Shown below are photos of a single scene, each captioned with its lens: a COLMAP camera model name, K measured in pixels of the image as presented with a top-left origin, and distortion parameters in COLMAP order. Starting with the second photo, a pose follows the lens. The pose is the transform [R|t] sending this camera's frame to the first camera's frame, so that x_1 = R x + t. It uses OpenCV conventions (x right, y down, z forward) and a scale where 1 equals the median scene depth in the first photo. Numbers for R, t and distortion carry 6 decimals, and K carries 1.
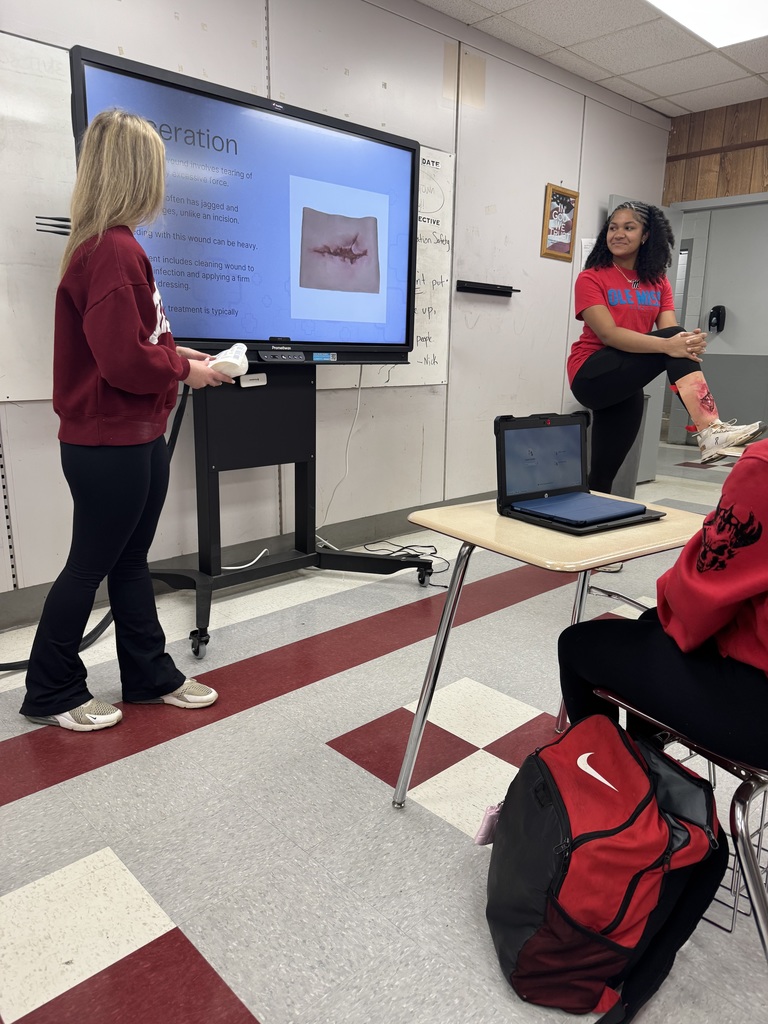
lens RADIAL K [[725.6, 0, 380.8], [0, 725.6, 507.2], [0, 0, 1]] dist [0.031547, -0.040040]
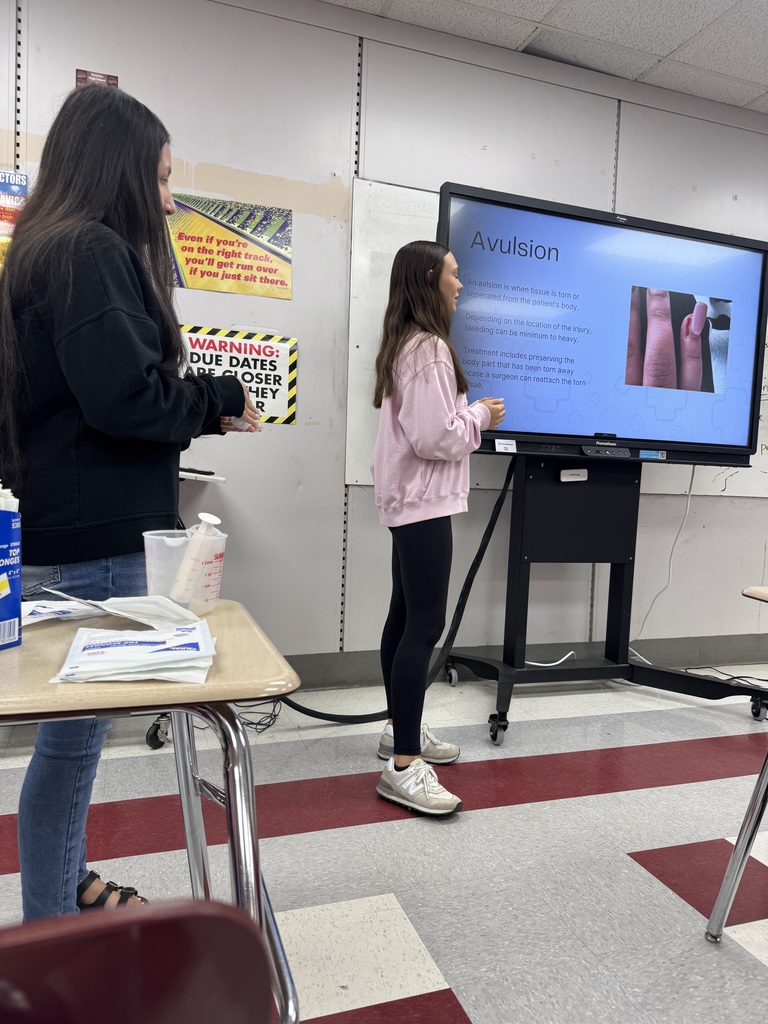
lens RADIAL K [[725.6, 0, 388.5], [0, 725.6, 517.1], [0, 0, 1]] dist [0.031547, -0.040040]
pose [[0.912793, 0.050061, -0.405342, -0.000325], [-0.119413, 0.981804, -0.147651, 0.083749], [0.390575, 0.183178, 0.902163, 0.004188]]
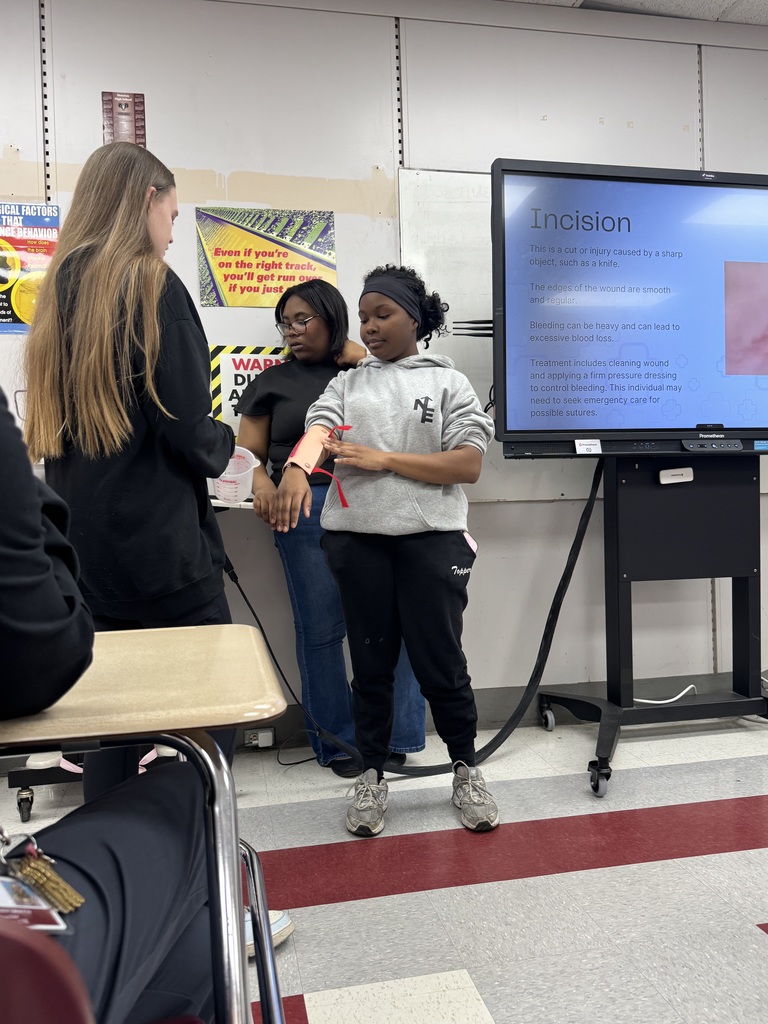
lens RADIAL K [[805.7, 0, 377.8], [0, 805.7, 512.9], [0, 0, 1]] dist [0.043446, -0.057303]
pose [[0.847801, -0.026722, -0.529640, 0.042707], [-0.081575, 0.980271, -0.180037, 0.094091], [0.524002, 0.195841, 0.828895, 0.044421]]
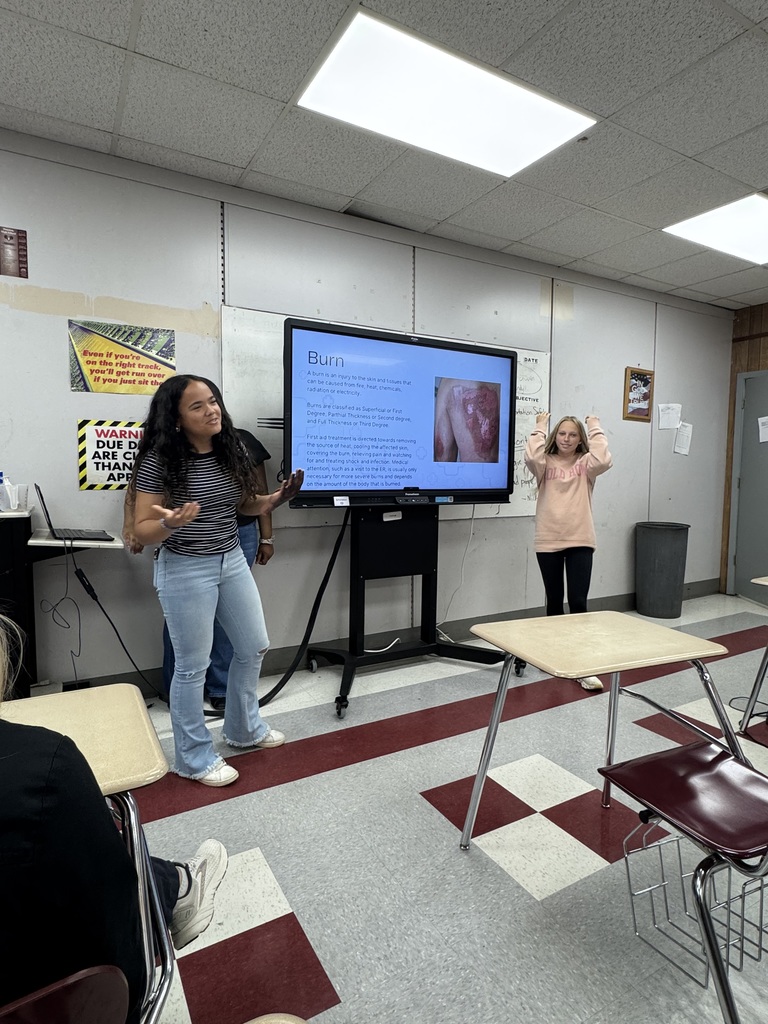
lens RADIAL K [[573.3, 0, 387.8], [0, 573.3, 499.8], [0, 0, 1]] dist [-0.003062, 0.002956]
pose [[0.972952, 0.007584, -0.230883, 0.103948], [-0.046607, 0.985352, -0.164040, -0.031788], [0.226257, 0.170364, 0.959054, -0.117931]]
